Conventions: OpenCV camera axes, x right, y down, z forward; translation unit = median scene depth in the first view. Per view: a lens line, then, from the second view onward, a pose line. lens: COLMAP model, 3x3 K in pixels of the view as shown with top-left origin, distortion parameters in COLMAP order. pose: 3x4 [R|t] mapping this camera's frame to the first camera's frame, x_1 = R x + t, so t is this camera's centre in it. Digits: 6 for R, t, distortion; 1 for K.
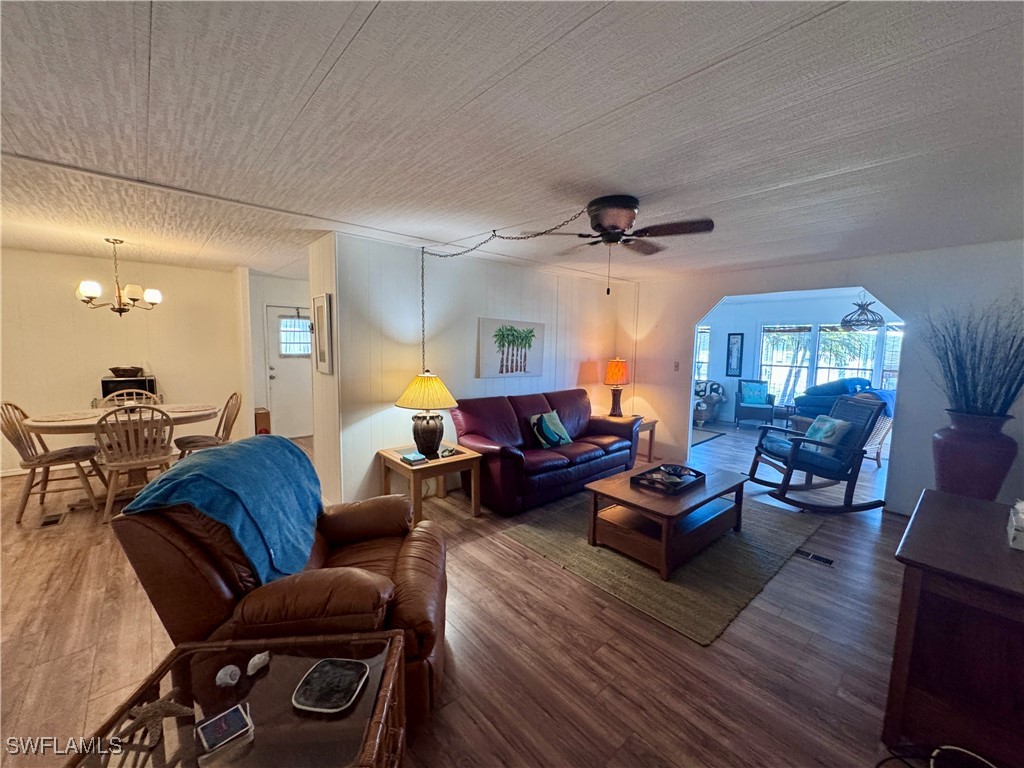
lens RADIAL K [[410.2, 0, 512.0], [0, 410.2, 384.0], [0, 0, 1]] dist [-0.002519, 0.000290]
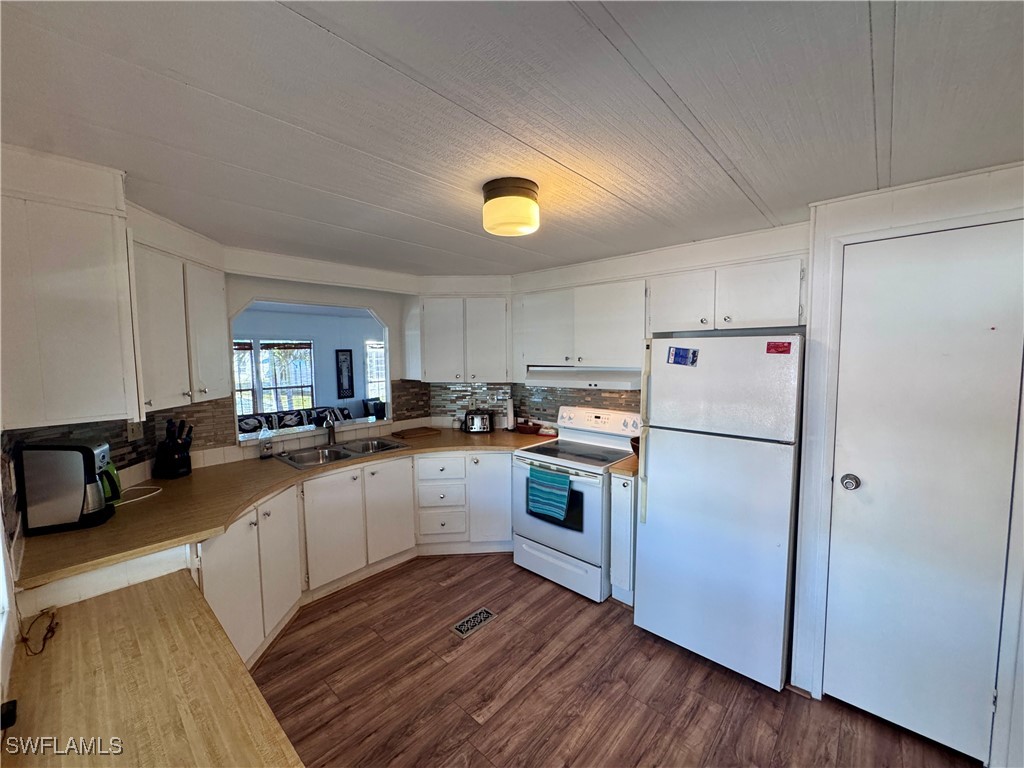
lens RADIAL K [[410.2, 0, 512.0], [0, 410.2, 384.0], [0, 0, 1]] dist [-0.002519, 0.000290]
pose [[-0.090959, -0.092536, 0.991546, -0.539698], [0.107246, 0.988973, 0.102134, -0.144429], [-0.990063, 0.115629, -0.080032, 1.017300]]
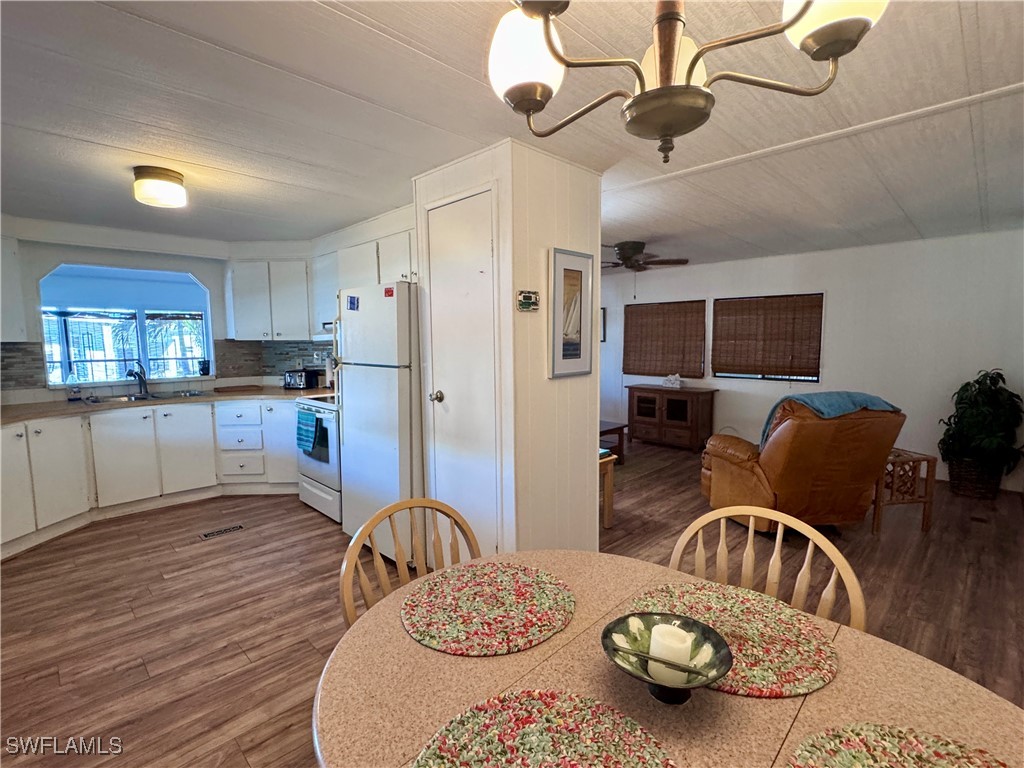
lens RADIAL K [[488.4, 0, 510.9], [0, 488.4, 385.5], [0, 0, 1]] dist [-0.001588, -0.000490]
pose [[-0.047643, -0.111945, 0.992572, -0.741739], [0.108887, 0.987196, 0.116565, -0.068024], [-0.992912, 0.113632, -0.034843, 0.683776]]
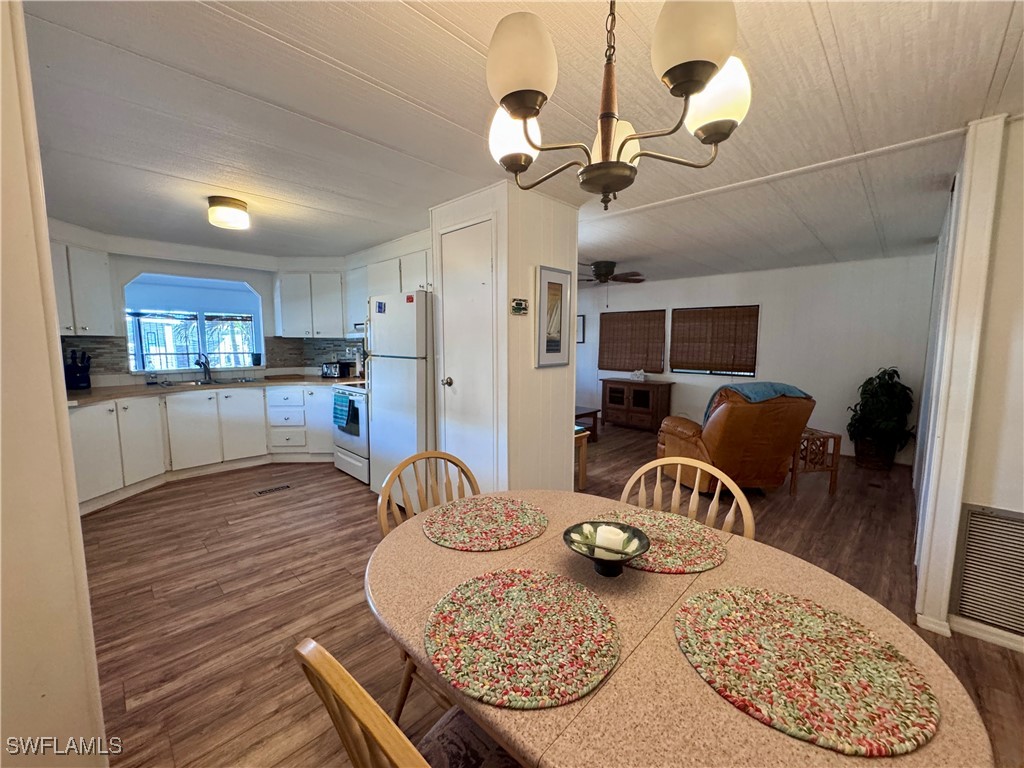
lens RADIAL K [[410.2, 0, 512.0], [0, 410.2, 384.0], [0, 0, 1]] dist [-0.002519, 0.000290]
pose [[-0.057762, -0.120209, 0.991067, -0.774979], [0.097236, 0.987327, 0.125422, -0.062715], [-0.993584, 0.103612, -0.045341, 0.683731]]
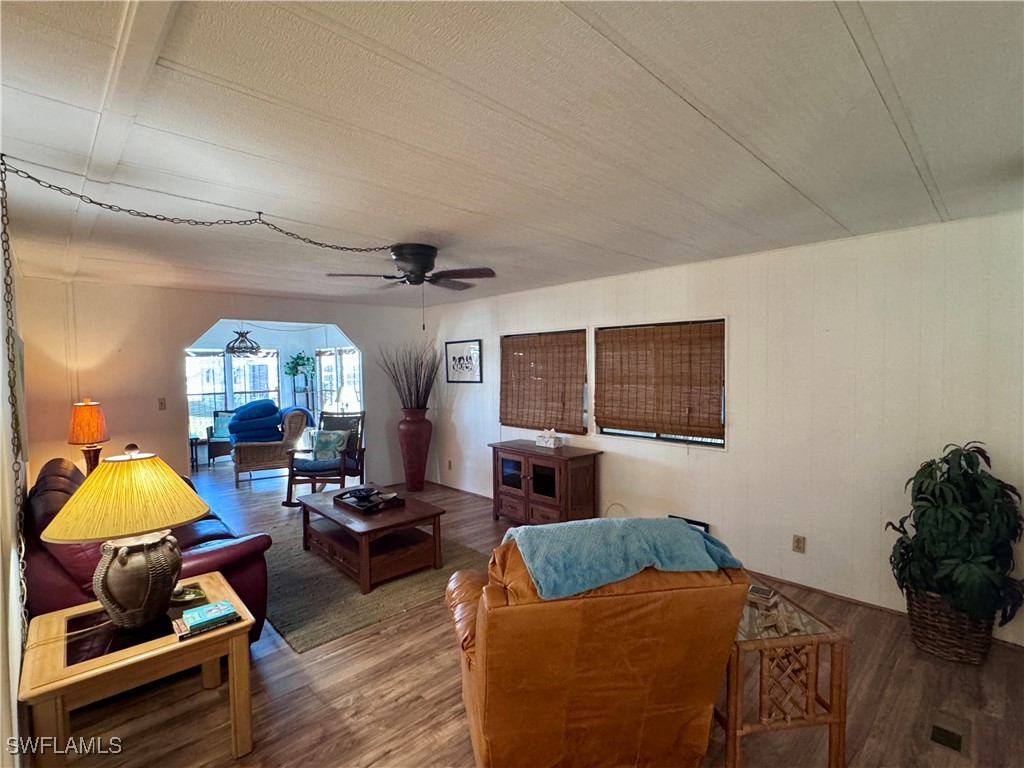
lens RADIAL K [[488.4, 0, 510.9], [0, 488.4, 385.5], [0, 0, 1]] dist [-0.001588, -0.000490]
pose [[-0.032560, -0.053367, 0.998044, -0.467582], [0.112194, 0.992067, 0.056708, -0.049907], [-0.993153, 0.113821, -0.026314, 0.349510]]
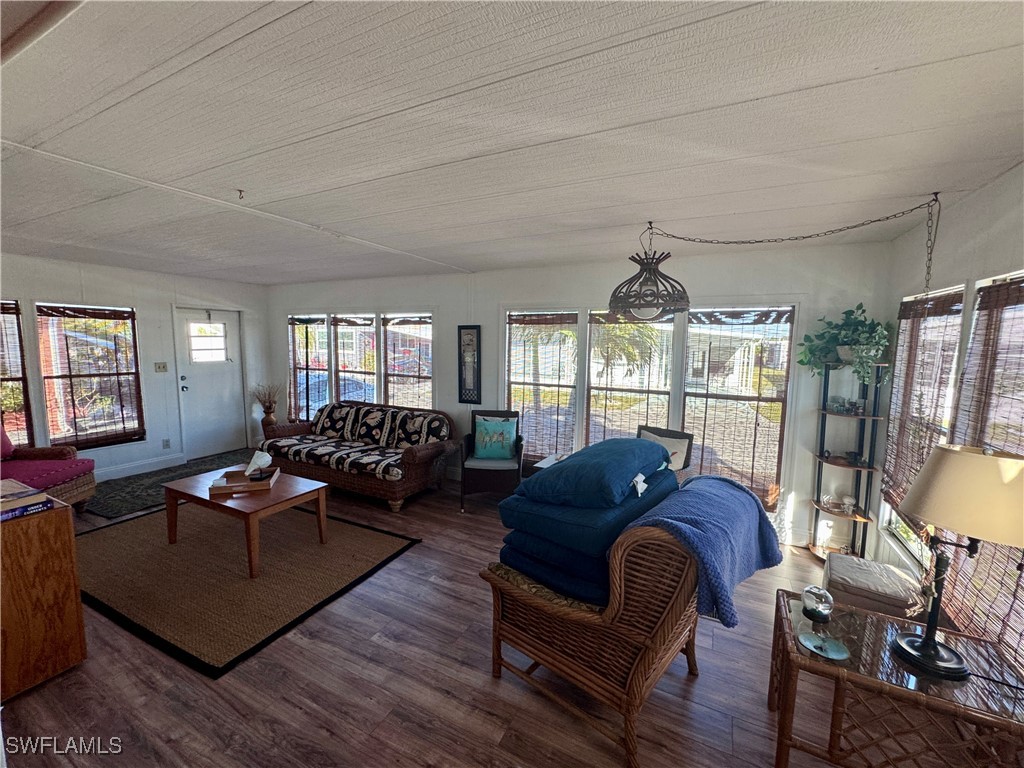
lens RADIAL K [[410.2, 0, 512.0], [0, 410.2, 384.0], [0, 0, 1]] dist [-0.002519, 0.000290]
pose [[0.935291, -0.040600, 0.351542, 0.568762], [0.035820, 0.999156, 0.020092, -0.076608], [-0.352061, -0.006199, 0.935956, 0.649364]]
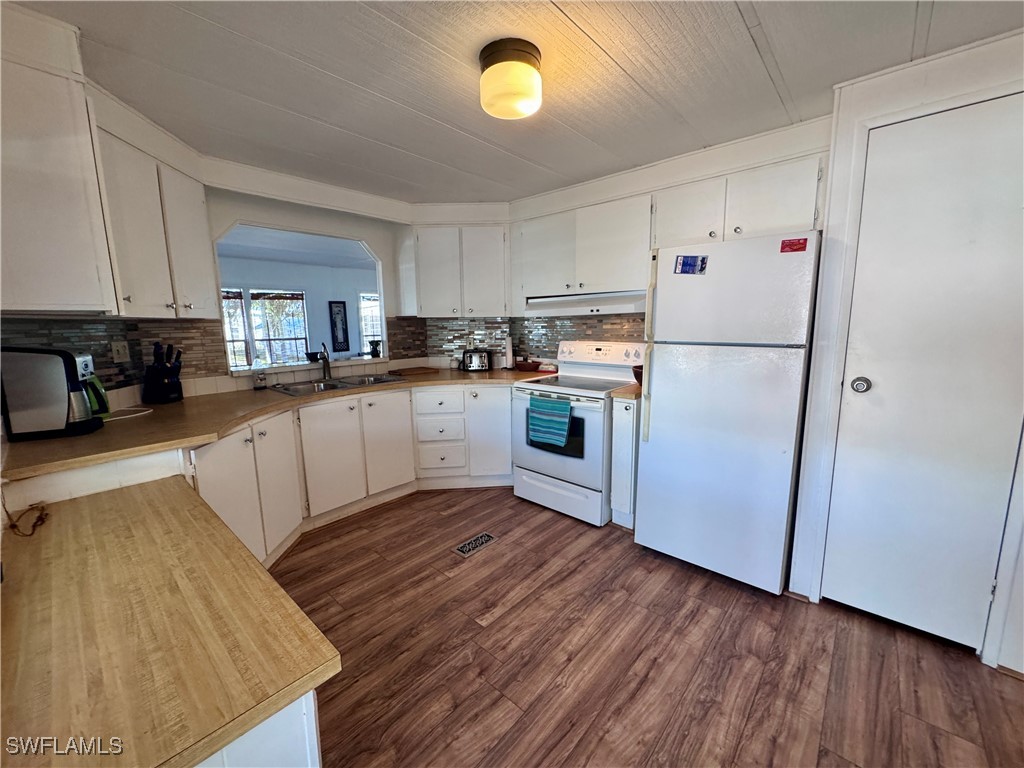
lens RADIAL K [[410.2, 0, 512.0], [0, 410.2, 384.0], [0, 0, 1]] dist [-0.002519, 0.000290]
pose [[-0.099462, -0.168059, 0.980746, -0.532710], [0.113028, 0.977346, 0.178939, -0.094351], [-0.988601, 0.128649, -0.078213, 1.025524]]
